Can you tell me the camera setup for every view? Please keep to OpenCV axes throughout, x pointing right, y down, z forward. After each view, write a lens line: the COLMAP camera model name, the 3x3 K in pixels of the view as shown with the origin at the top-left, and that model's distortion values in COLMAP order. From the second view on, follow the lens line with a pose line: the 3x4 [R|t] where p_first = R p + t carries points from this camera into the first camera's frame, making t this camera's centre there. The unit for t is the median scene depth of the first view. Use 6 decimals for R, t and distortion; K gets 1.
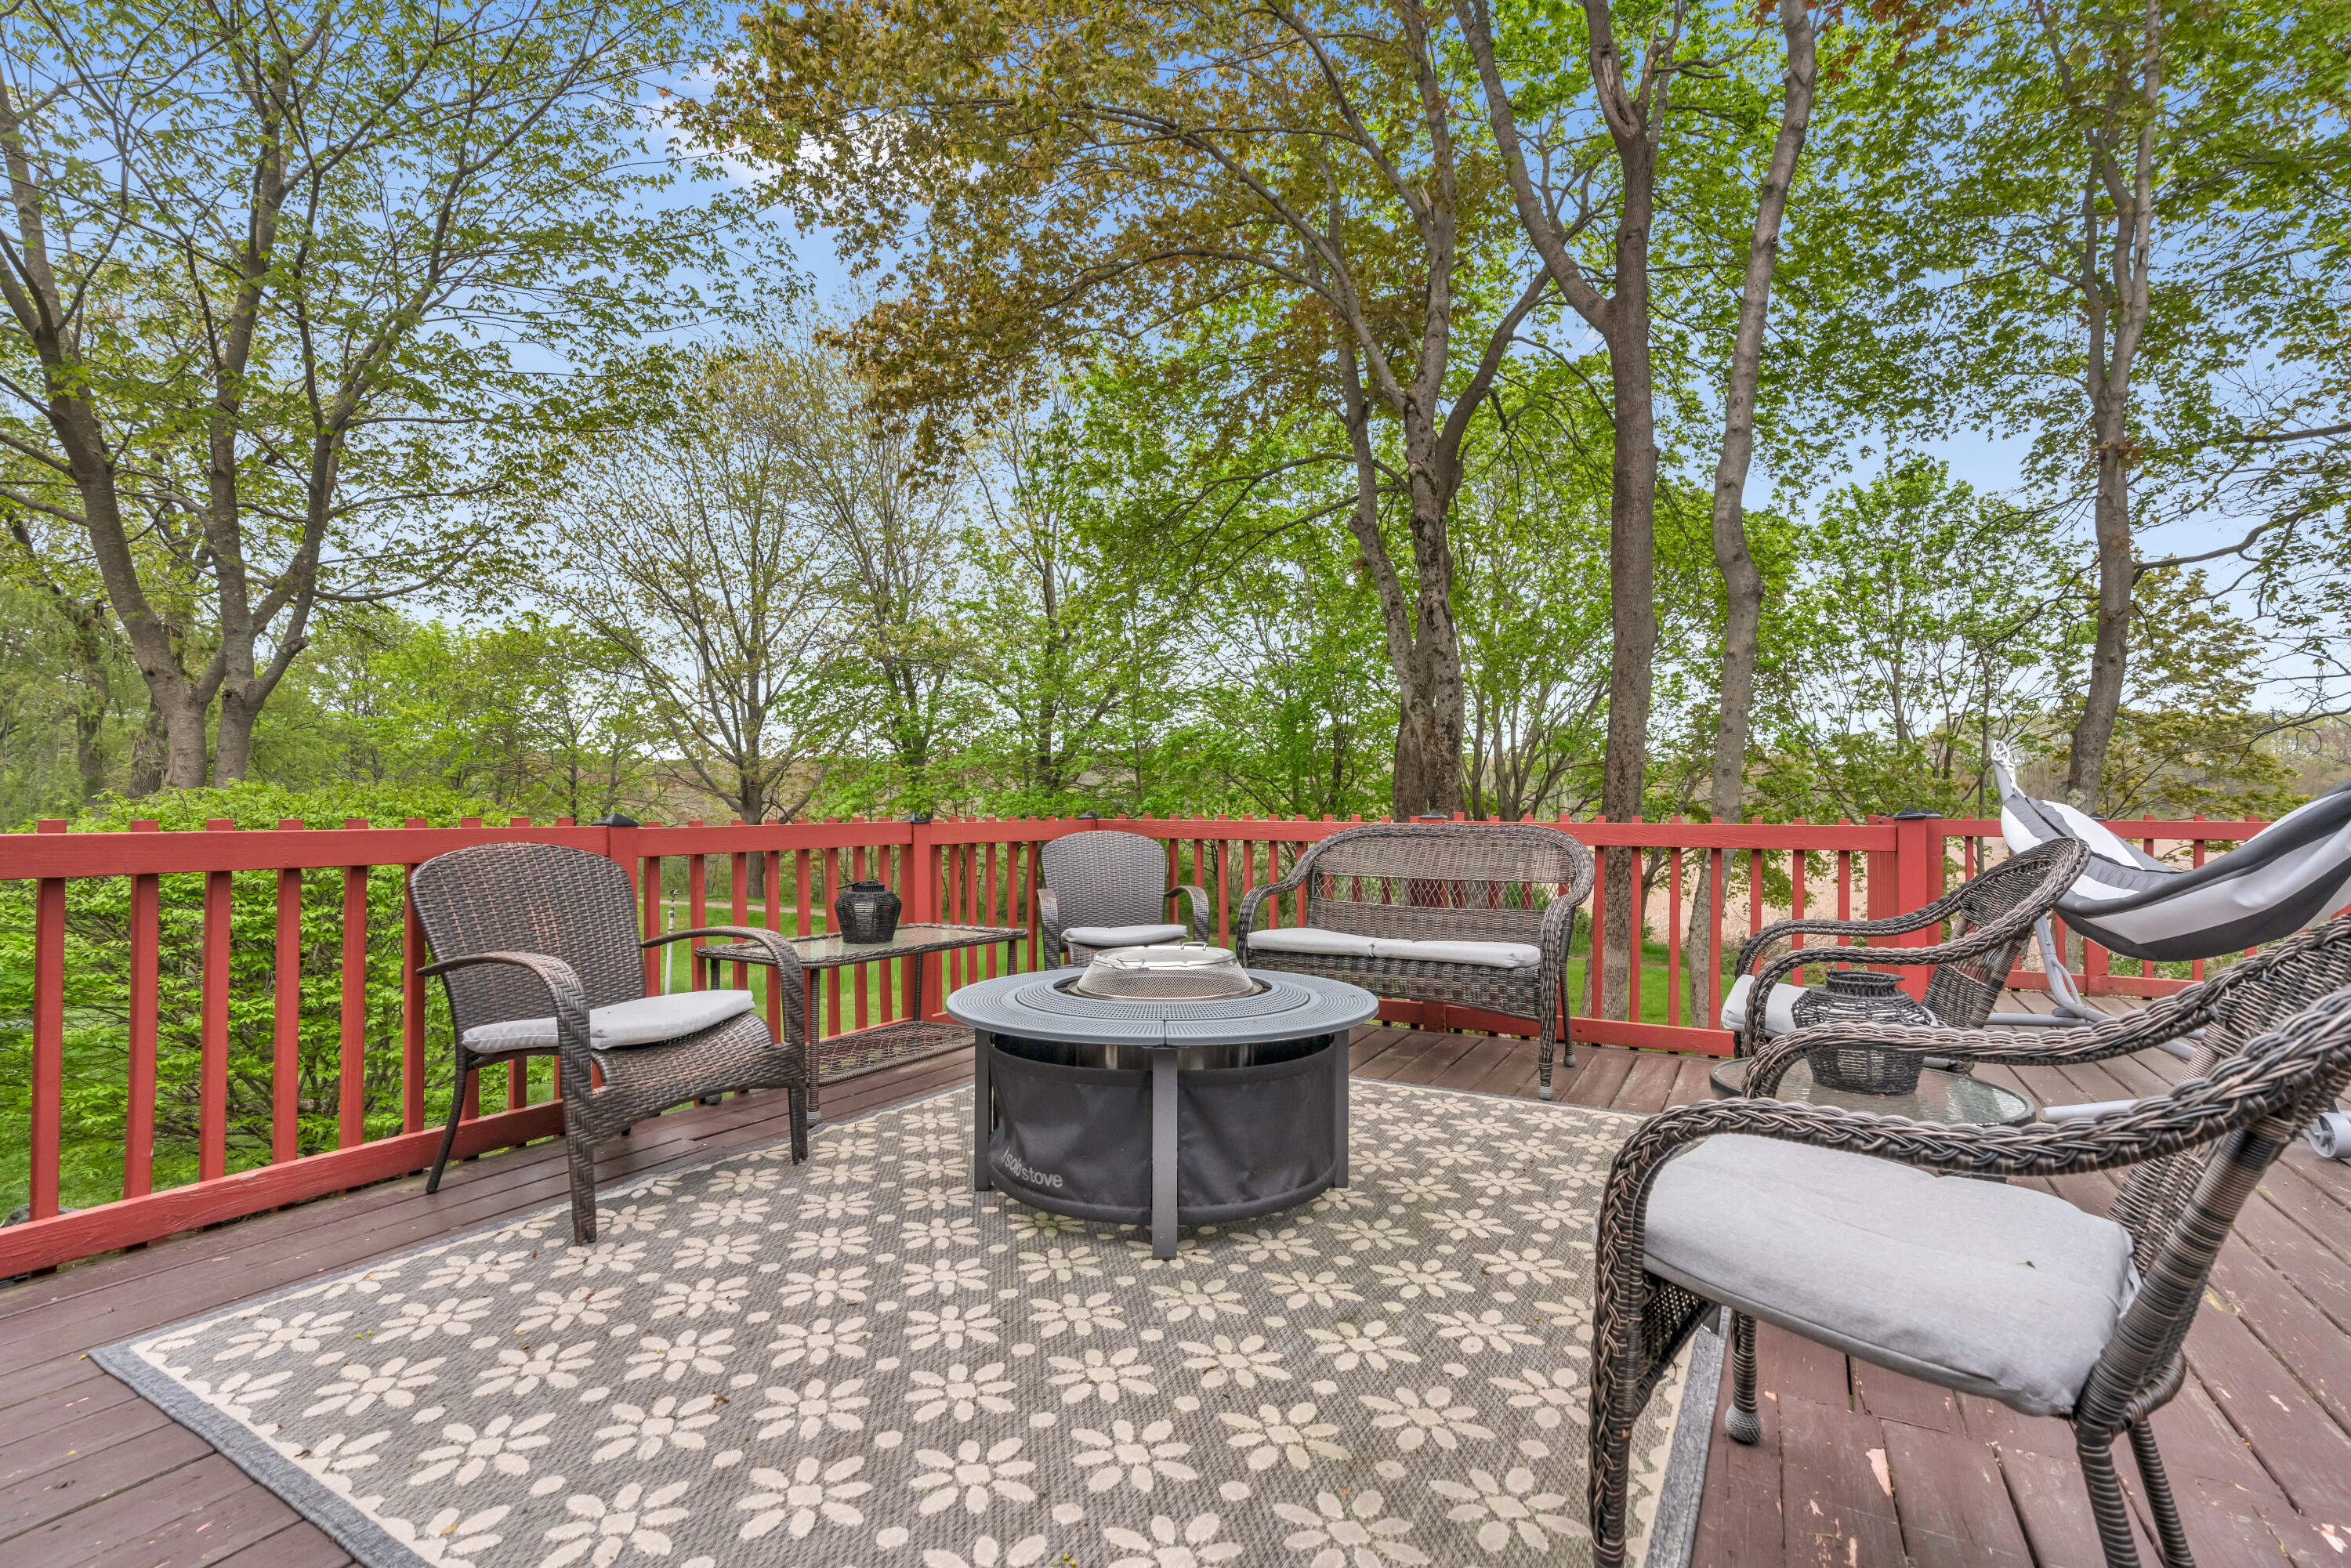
lens RADIAL K [[1057.4, 0, 1175.5], [0, 1057.4, 784.0], [0, 0, 1]] dist [-0.003327, 0.000682]
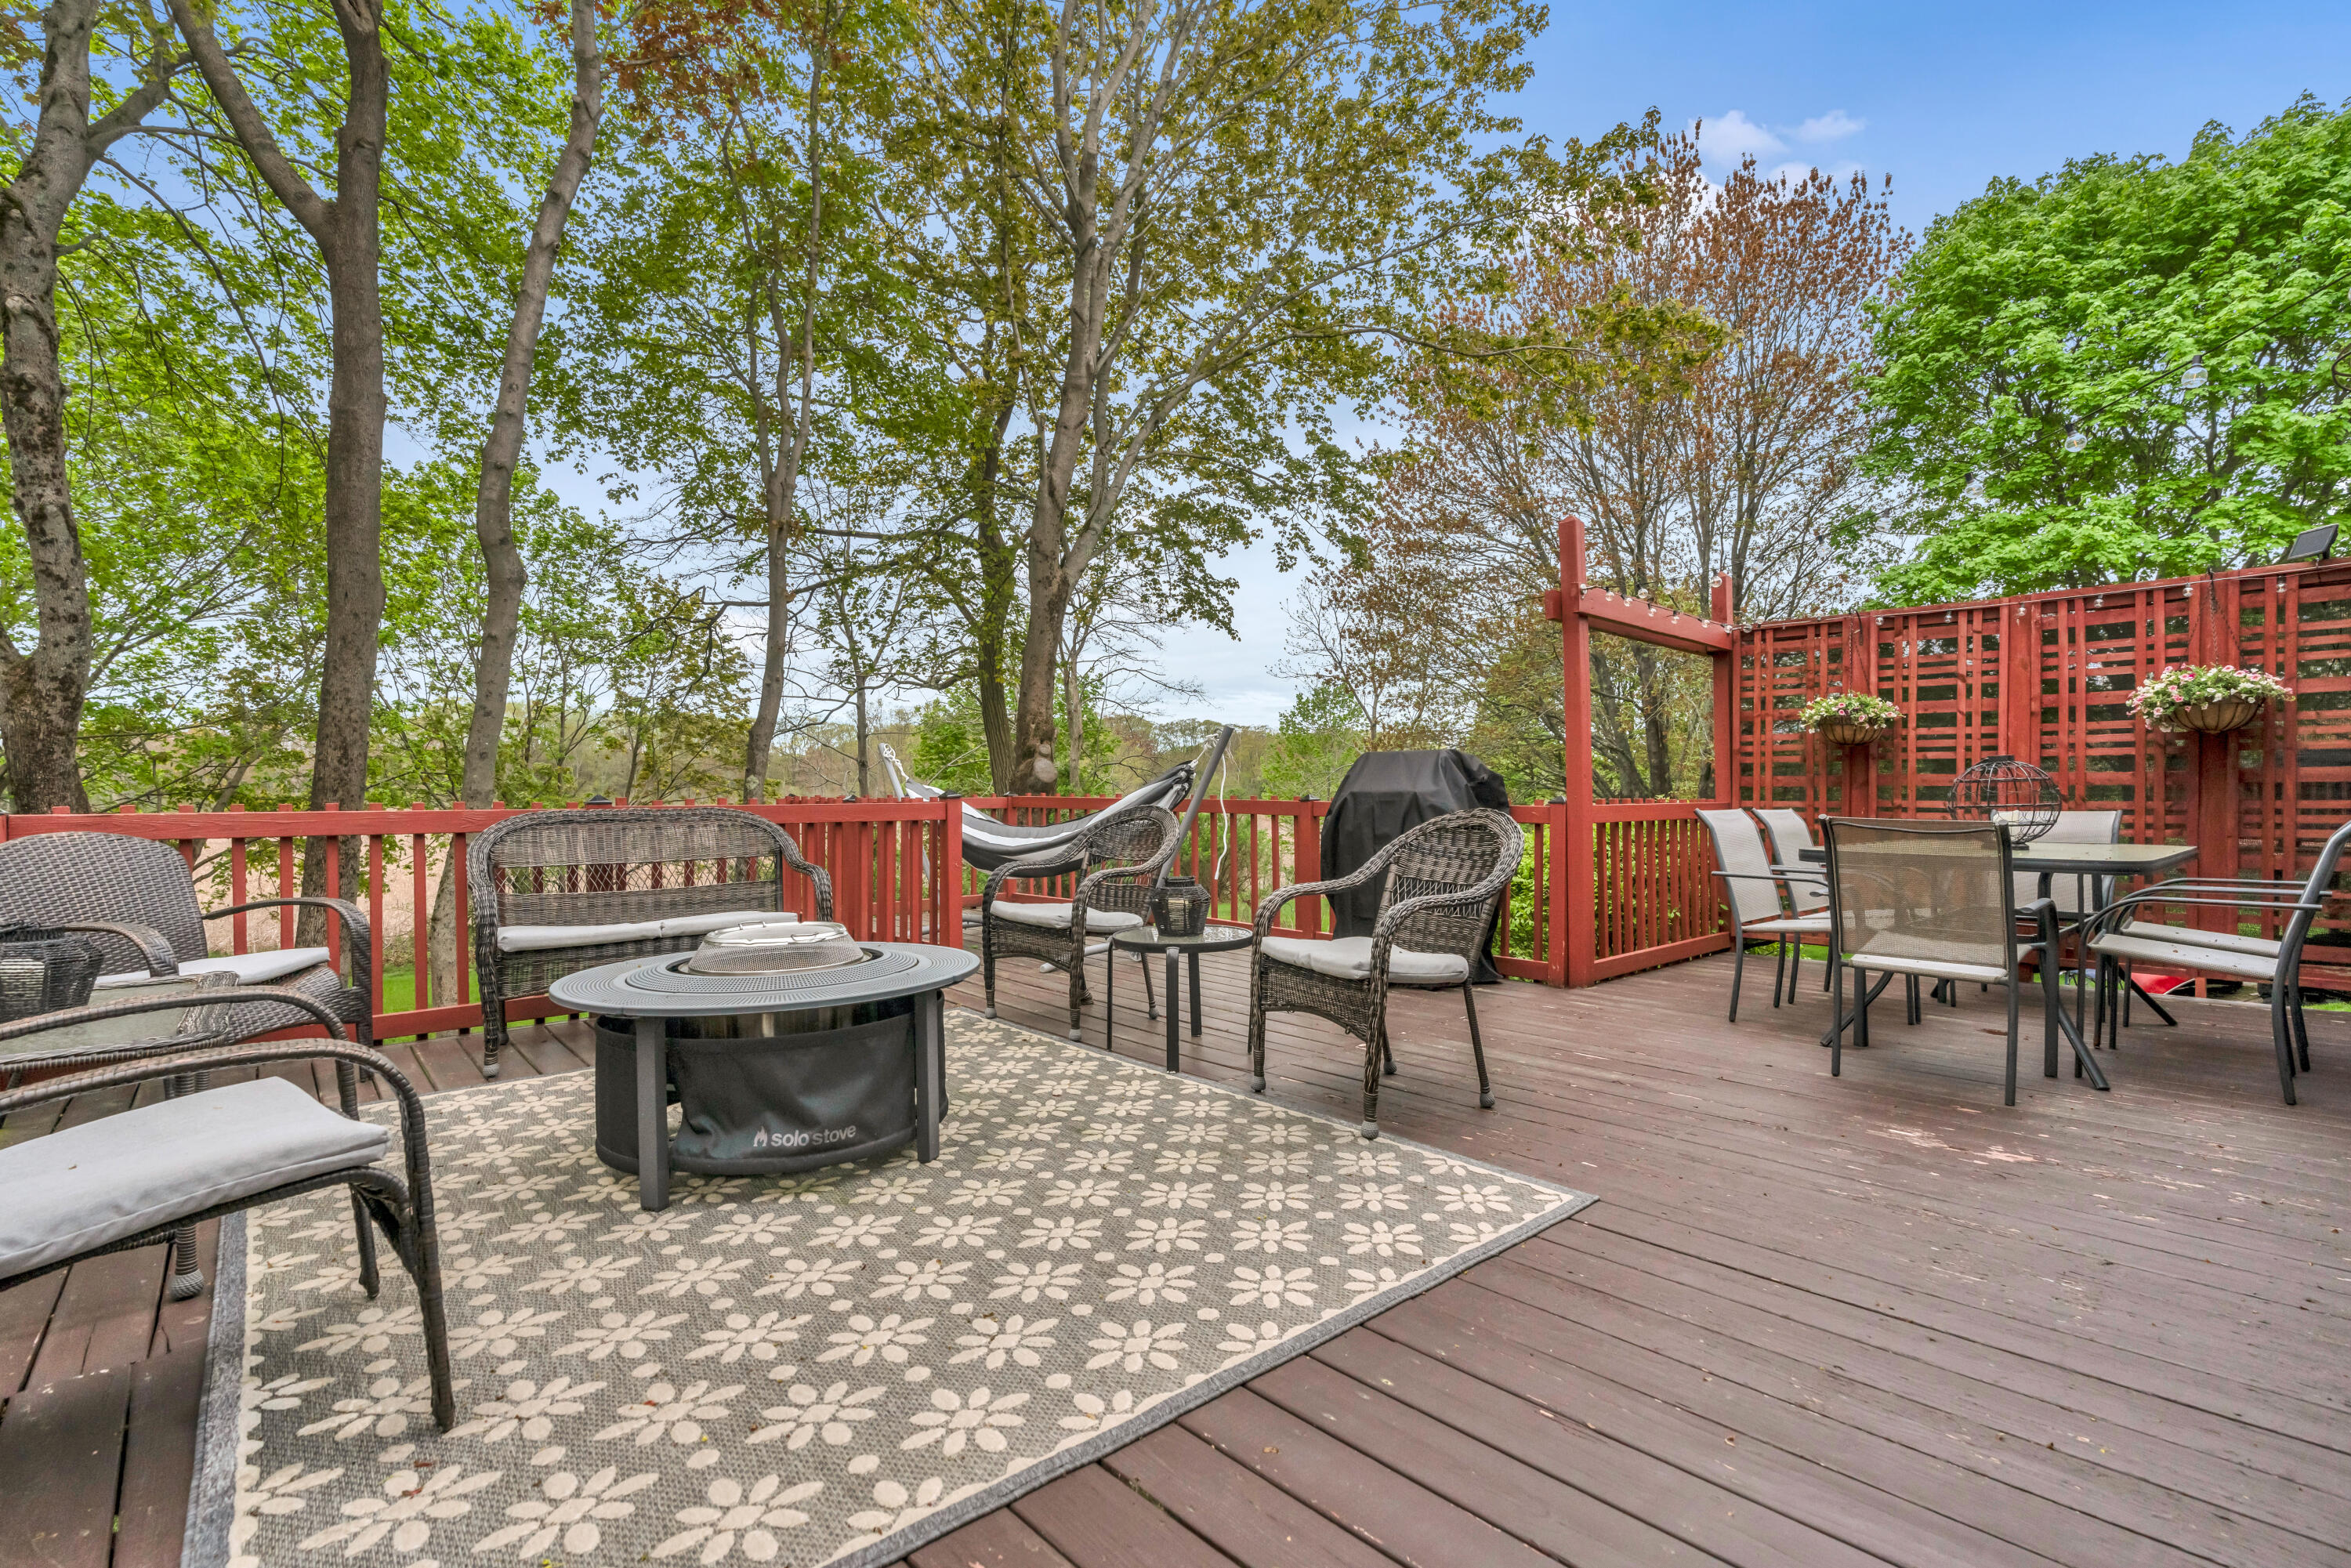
lens RADIAL K [[1057.4, 0, 1175.5], [0, 1057.4, 784.0], [0, 0, 1]] dist [-0.003327, 0.000682]
pose [[0.332981, 0.001891, 0.942932, -1.177259], [-0.018656, 0.999815, 0.004583, 0.000319], [-0.942749, -0.019118, 0.332955, 0.360285]]
